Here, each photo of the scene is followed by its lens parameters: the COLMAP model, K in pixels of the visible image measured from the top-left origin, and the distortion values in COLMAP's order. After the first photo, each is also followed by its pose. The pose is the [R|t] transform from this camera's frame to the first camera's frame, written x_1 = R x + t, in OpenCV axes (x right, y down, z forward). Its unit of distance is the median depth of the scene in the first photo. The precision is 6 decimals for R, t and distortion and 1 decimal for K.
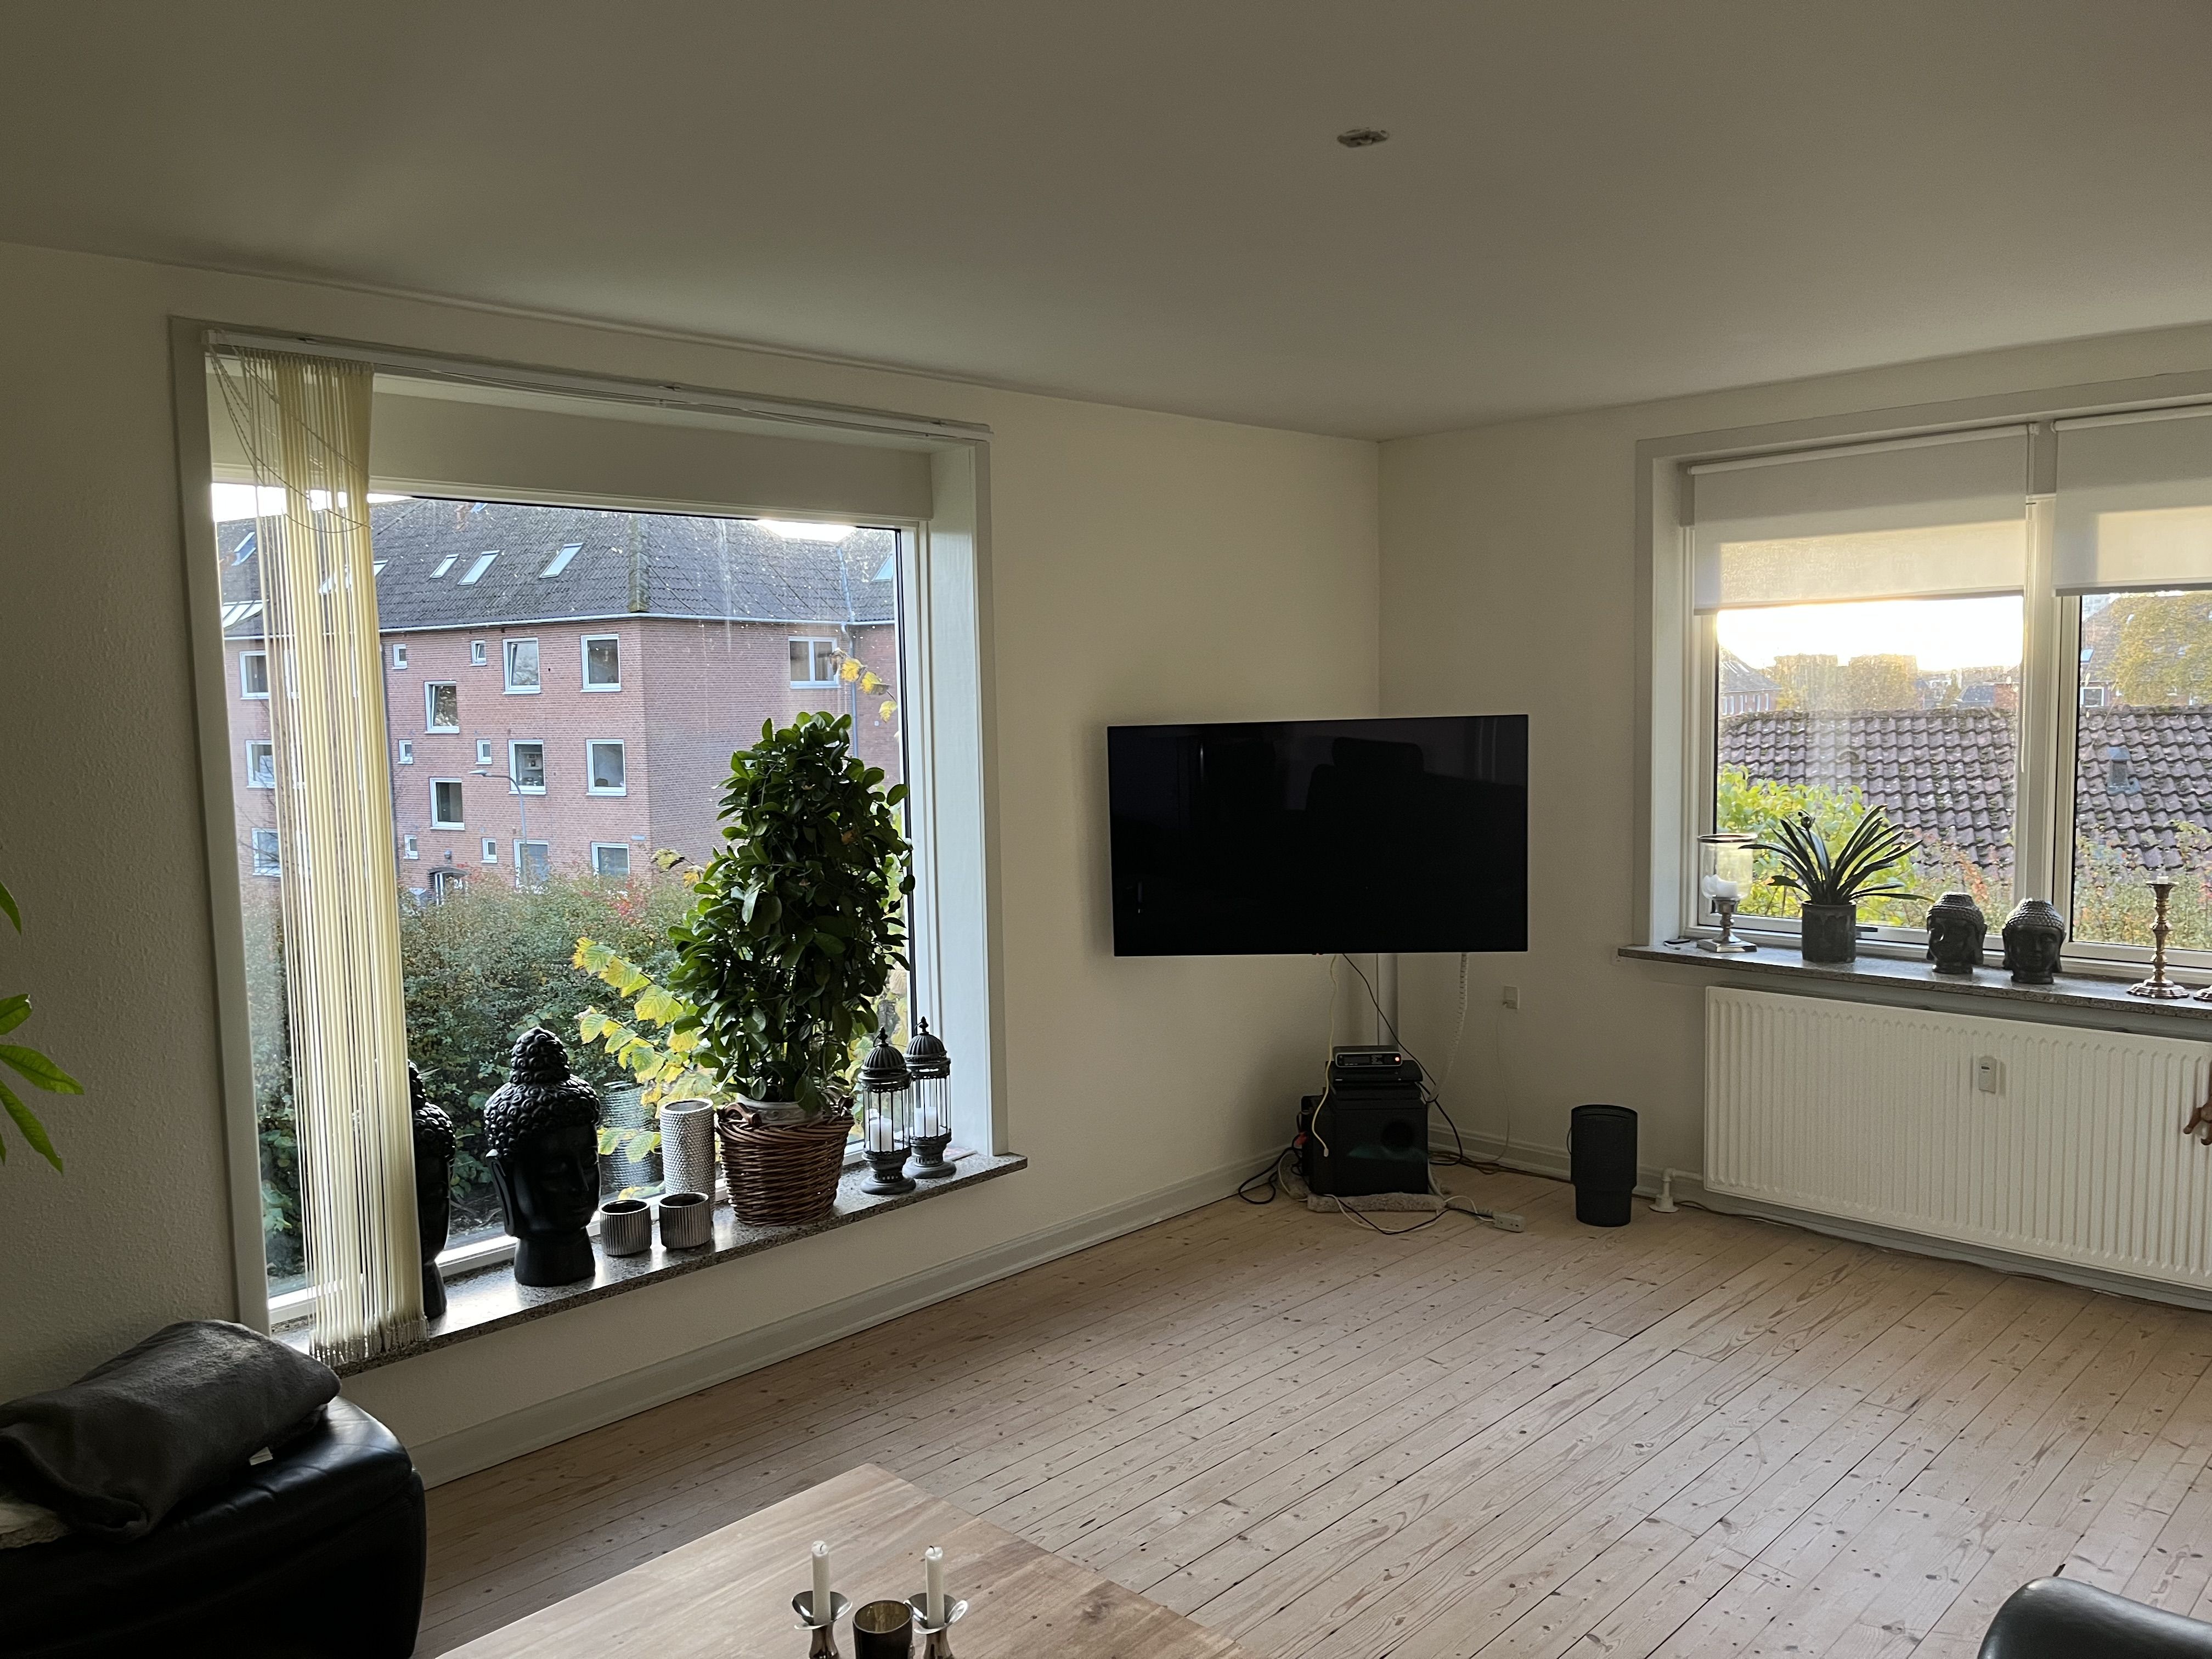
lens RADIAL K [[1661.3, 0, 1103.7], [0, 1661.3, 838.3], [0, 0, 1]] dist [0.008669, 0.001908]
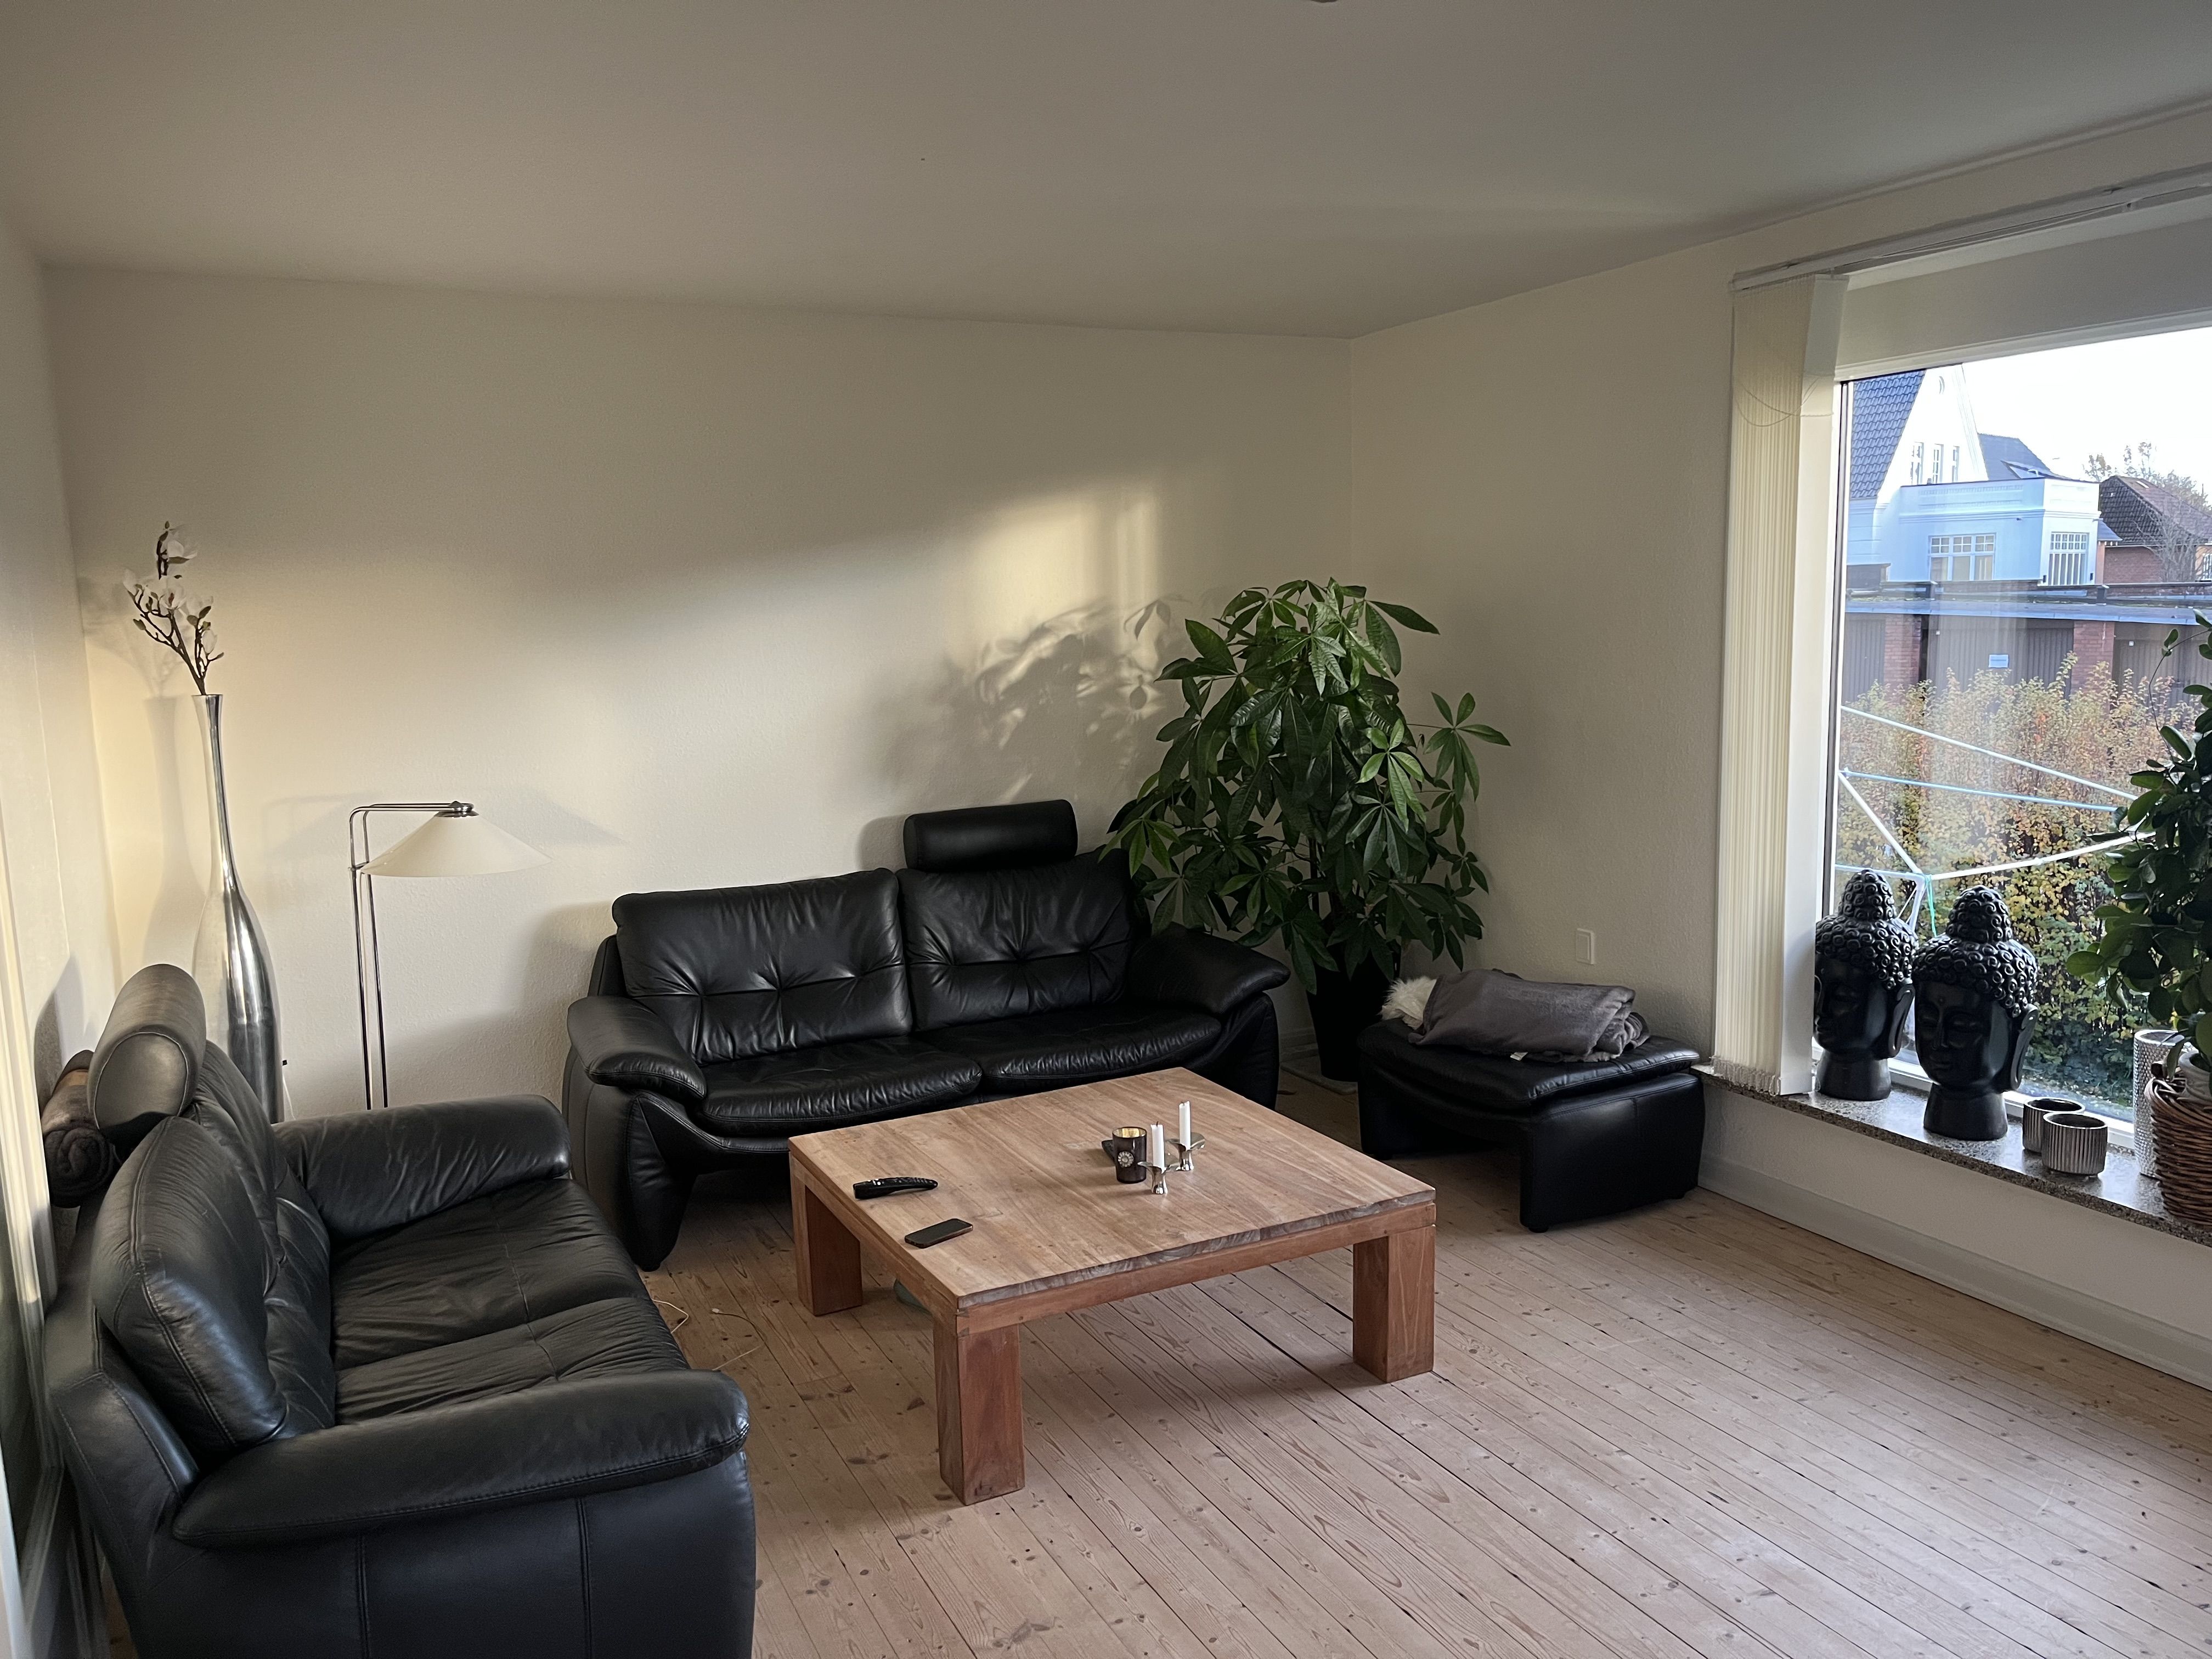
lens RADIAL K [[1661.3, 0, 1103.7], [0, 1661.3, 838.3], [0, 0, 1]] dist [0.008669, 0.001908]
pose [[-0.320035, 0.171108, -0.931826, 1.419953], [-0.054691, 0.978579, 0.198476, -0.158036], [0.945826, 0.114481, -0.303821, 1.489809]]
